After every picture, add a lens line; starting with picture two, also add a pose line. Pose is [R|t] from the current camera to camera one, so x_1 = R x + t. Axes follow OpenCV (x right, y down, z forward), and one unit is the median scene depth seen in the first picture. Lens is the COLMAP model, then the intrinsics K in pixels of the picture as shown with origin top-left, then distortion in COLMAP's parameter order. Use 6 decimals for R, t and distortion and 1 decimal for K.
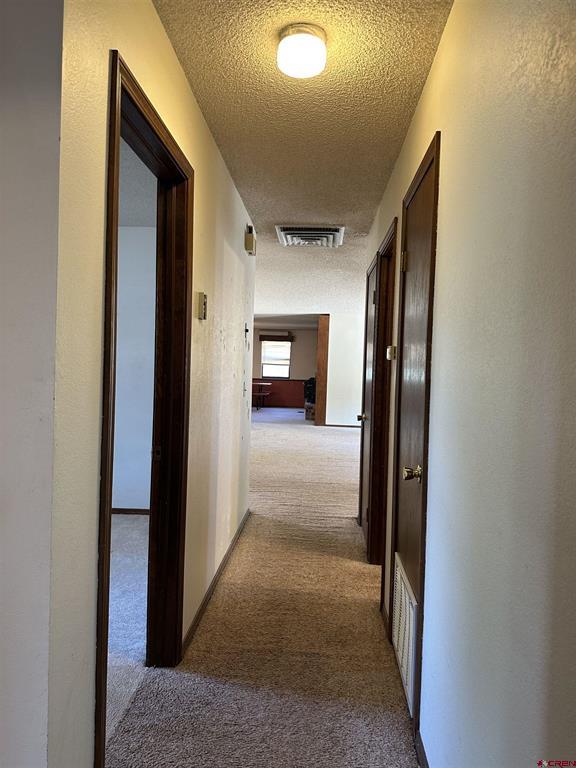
lens RADIAL K [[537.4, 0, 288.0], [0, 537.4, 384.0], [0, 0, 1]] dist [0.156585, -0.256726]
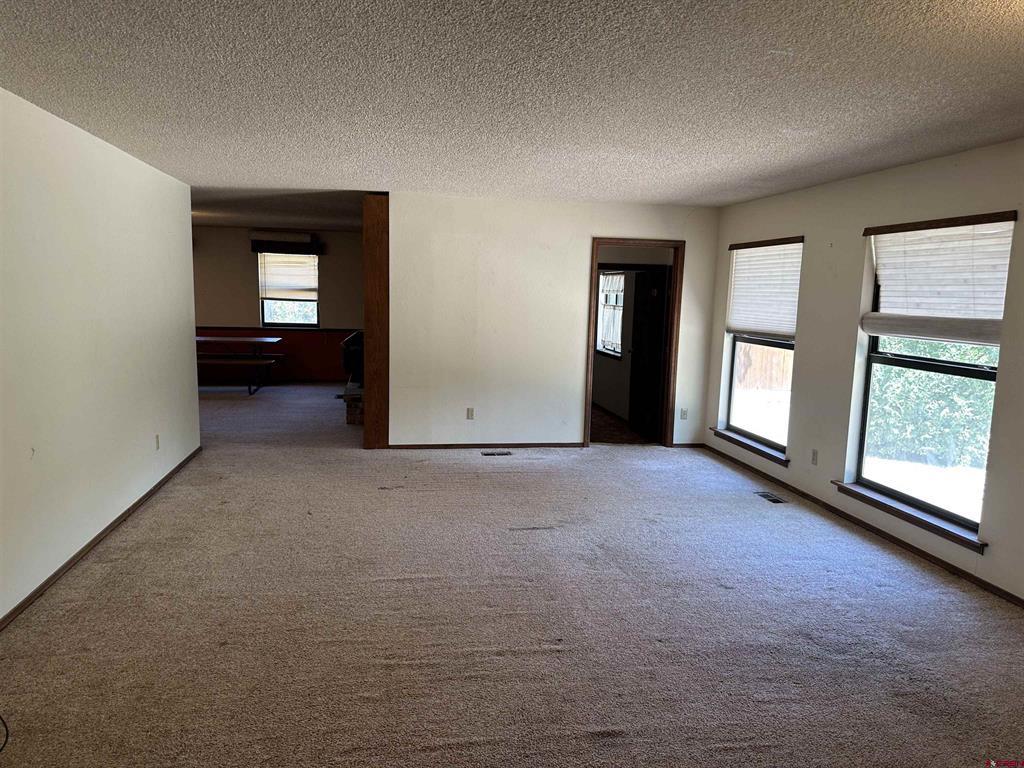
lens RADIAL K [[722.8, 0, 511.8], [0, 722.8, 385.4], [0, 0, 1]] dist [0.092772, -0.101243]
pose [[0.973882, -0.031298, 0.224887, 0.027234], [0.008228, 0.994668, 0.102796, -0.026760], [-0.226906, -0.098261, 0.968947, 0.296204]]
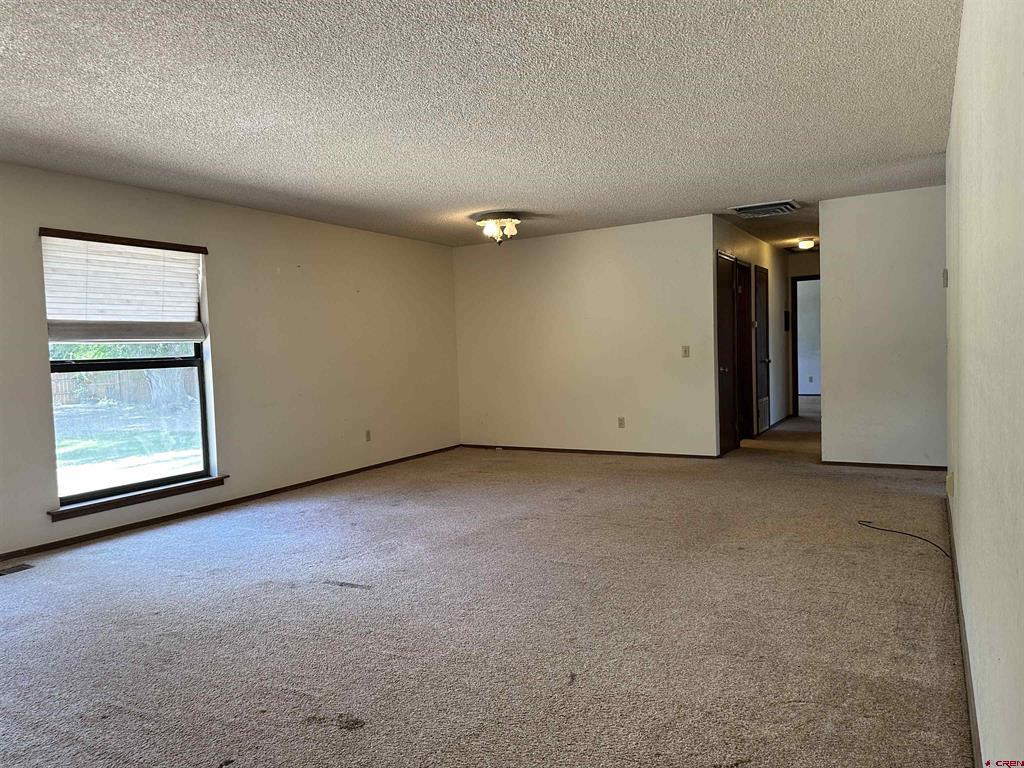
lens RADIAL K [[716.5, 0, 508.6], [0, 716.5, 386.0], [0, 0, 1]] dist [0.156585, -0.256726]
pose [[-0.894080, -0.021636, 0.447385, -0.064128], [0.022763, 0.995347, 0.093627, -0.019256], [-0.447329, 0.093894, -0.889427, 0.857118]]
